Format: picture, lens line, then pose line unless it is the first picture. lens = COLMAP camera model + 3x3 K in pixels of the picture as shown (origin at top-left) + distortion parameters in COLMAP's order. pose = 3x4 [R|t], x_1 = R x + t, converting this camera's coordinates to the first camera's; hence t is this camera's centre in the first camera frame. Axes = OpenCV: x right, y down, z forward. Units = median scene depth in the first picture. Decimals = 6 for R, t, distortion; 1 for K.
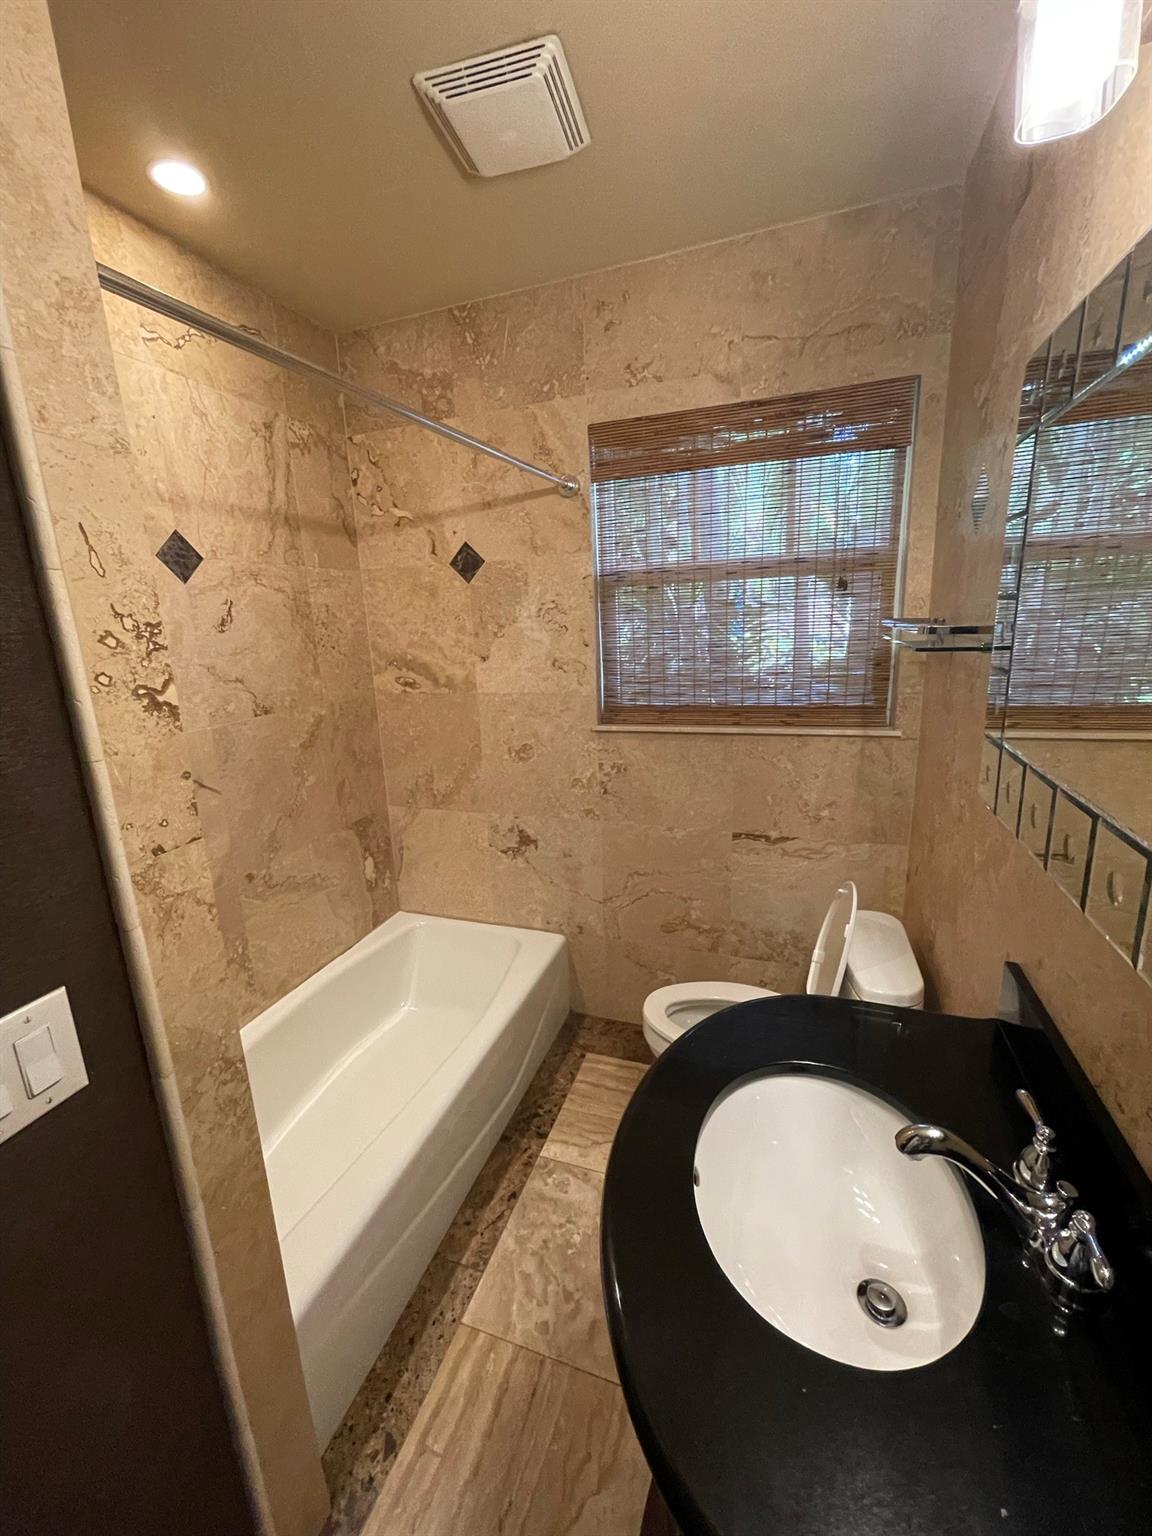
lens RADIAL K [[625.5, 0, 570.6], [0, 625.5, 761.8], [0, 0, 1]] dist [0.000347, -0.001181]
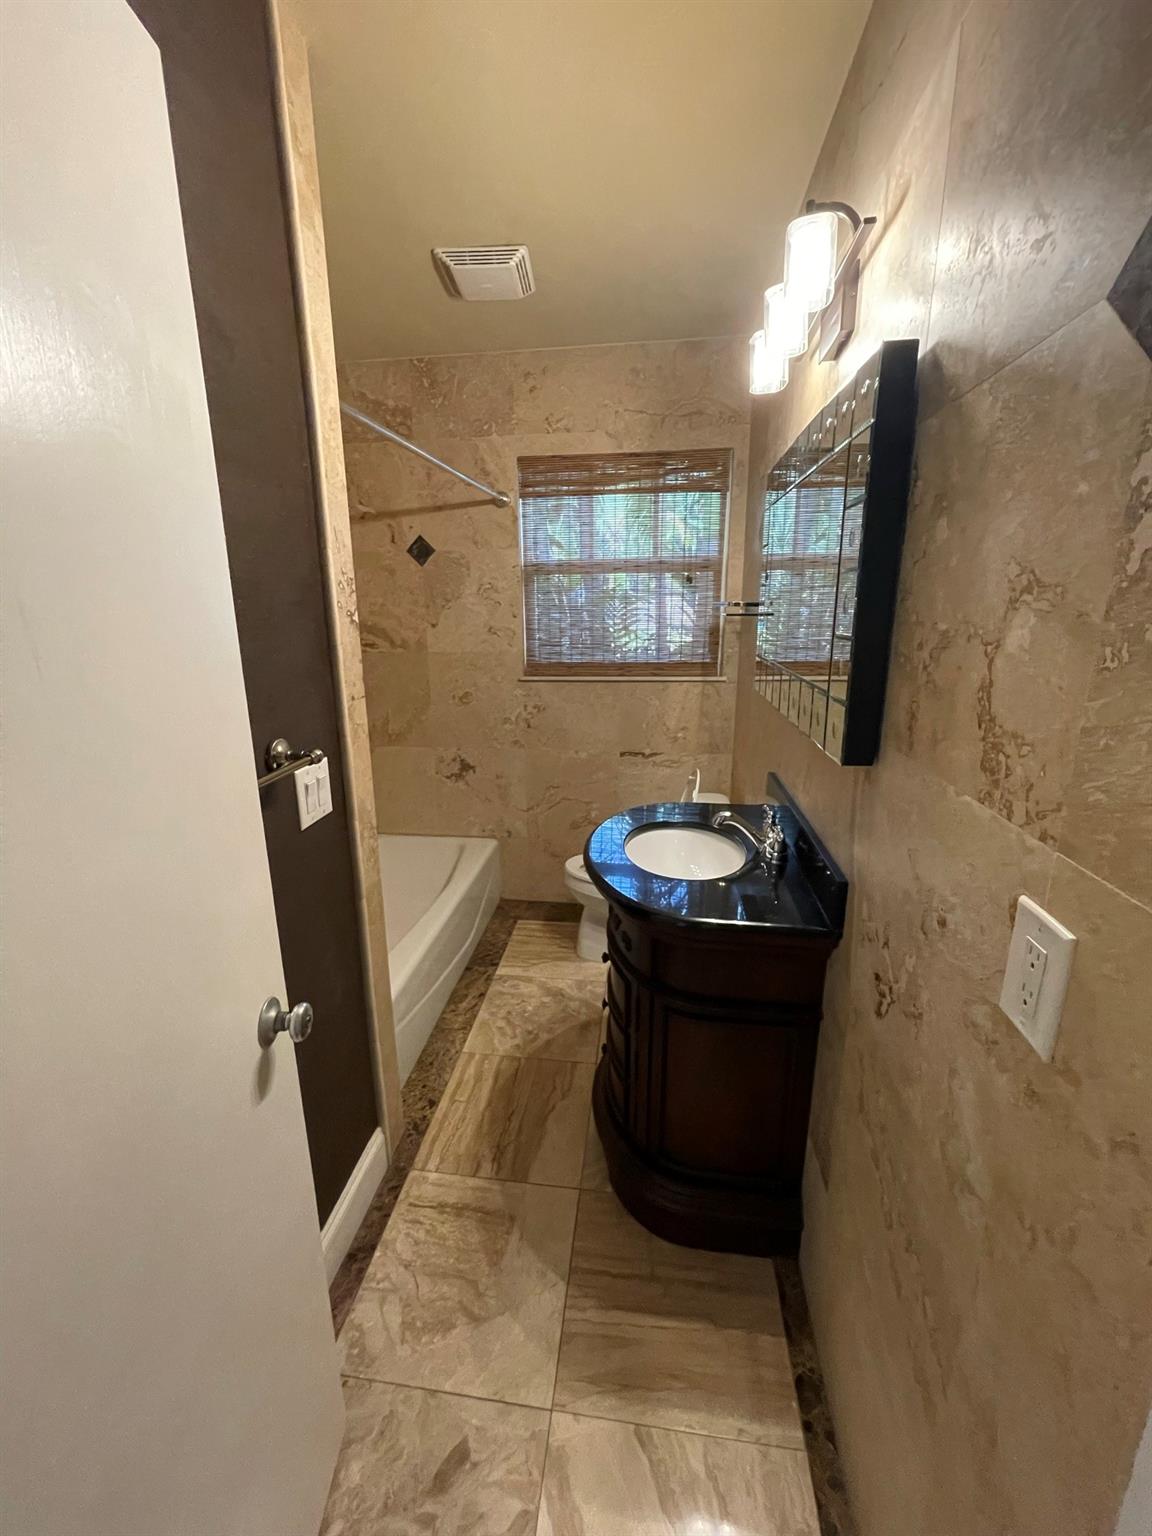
lens RADIAL K [[625.5, 0, 577.1], [0, 625.5, 767.0], [0, 0, 1]] dist [0.000347, -0.001181]
pose [[0.975276, -0.021060, 0.219984, -0.157646], [0.017357, 0.999674, 0.018749, 0.124561], [-0.220307, -0.014467, 0.975323, -0.386250]]
